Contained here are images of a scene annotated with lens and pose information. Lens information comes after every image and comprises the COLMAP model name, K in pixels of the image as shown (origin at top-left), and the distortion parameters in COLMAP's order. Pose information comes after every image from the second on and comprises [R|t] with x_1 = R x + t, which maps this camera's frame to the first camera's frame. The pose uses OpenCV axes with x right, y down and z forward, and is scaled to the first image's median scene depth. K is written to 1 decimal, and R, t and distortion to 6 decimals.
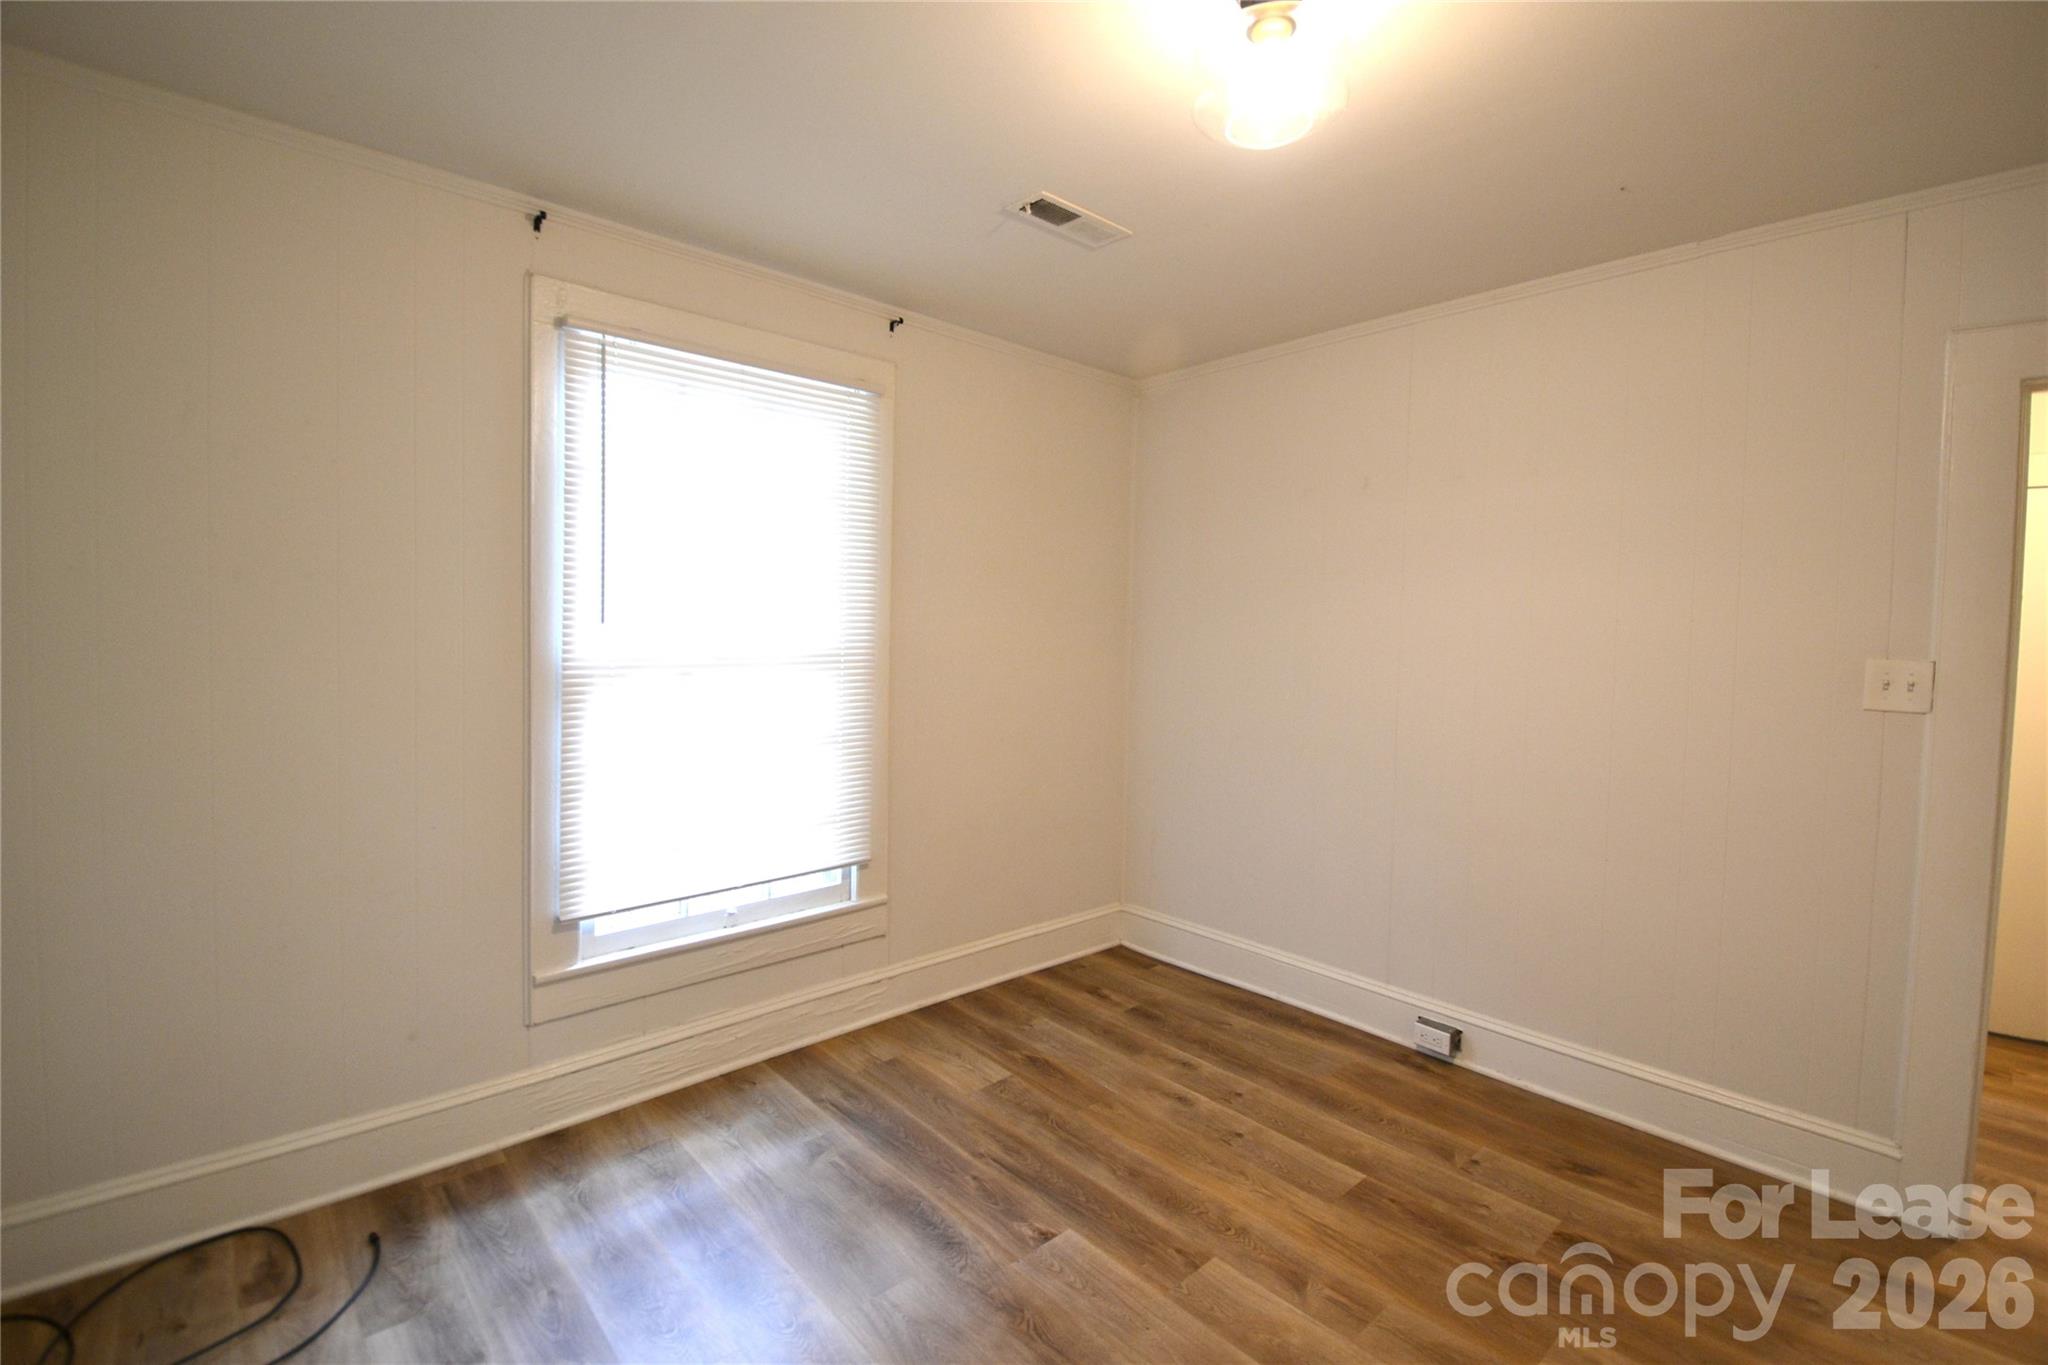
lens RADIAL K [[915.7, 0, 1028.0], [0, 915.7, 666.2], [0, 0, 1]] dist [0.024234, -0.026157]
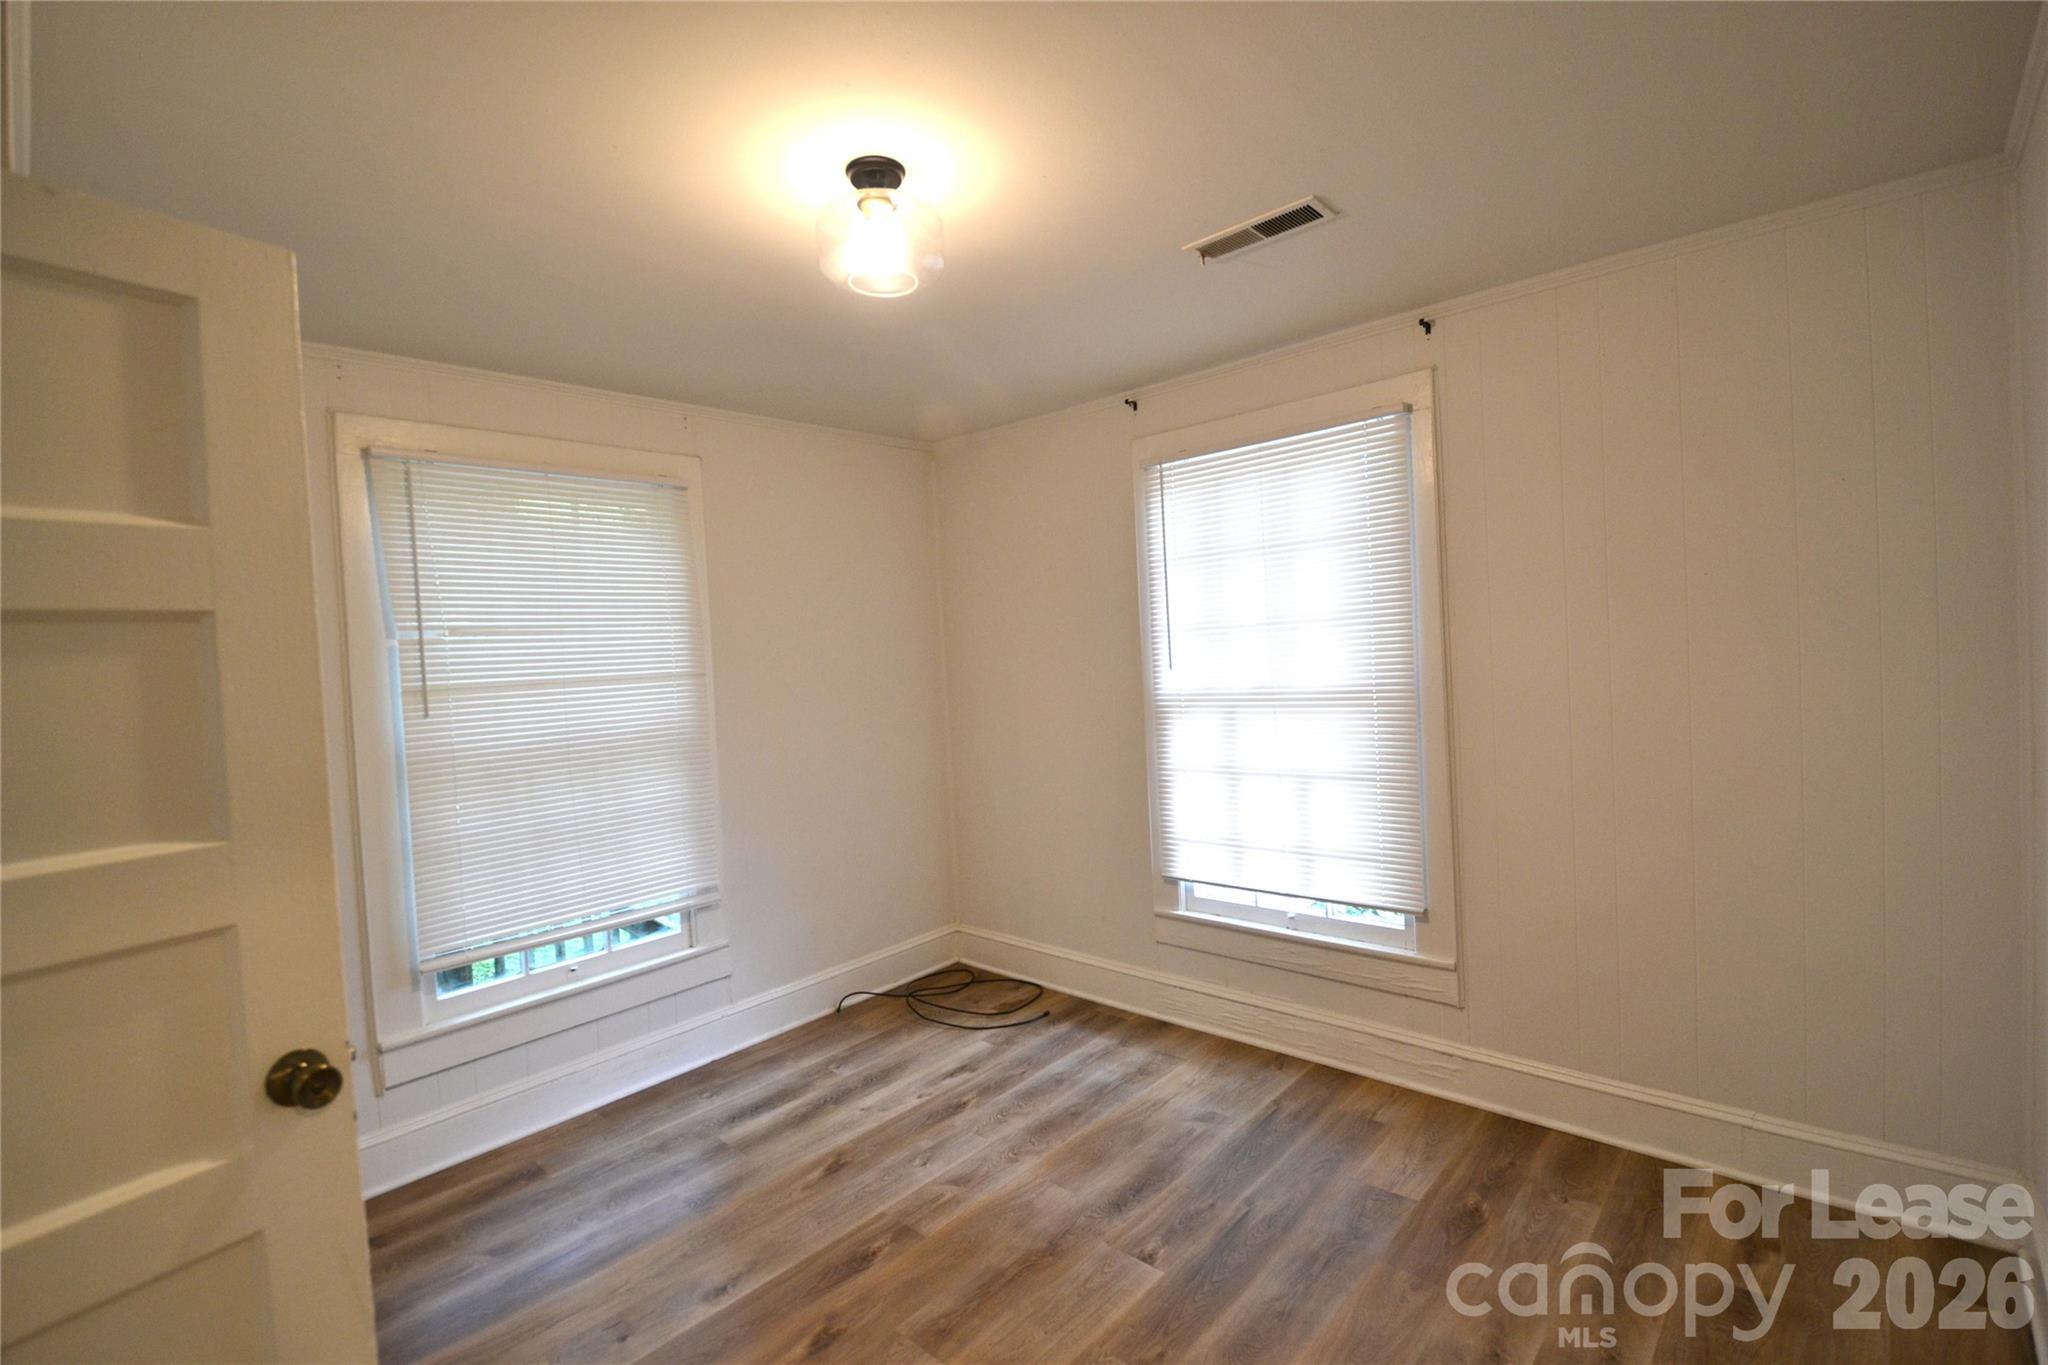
lens RADIAL K [[915.7, 0, 1028.0], [0, 915.7, 666.2], [0, 0, 1]] dist [0.024234, -0.026157]
pose [[0.087505, -0.005387, -0.996150, 0.871503], [0.007726, 0.999959, -0.004729, -0.044701], [0.996134, -0.007282, 0.087543, 0.638343]]
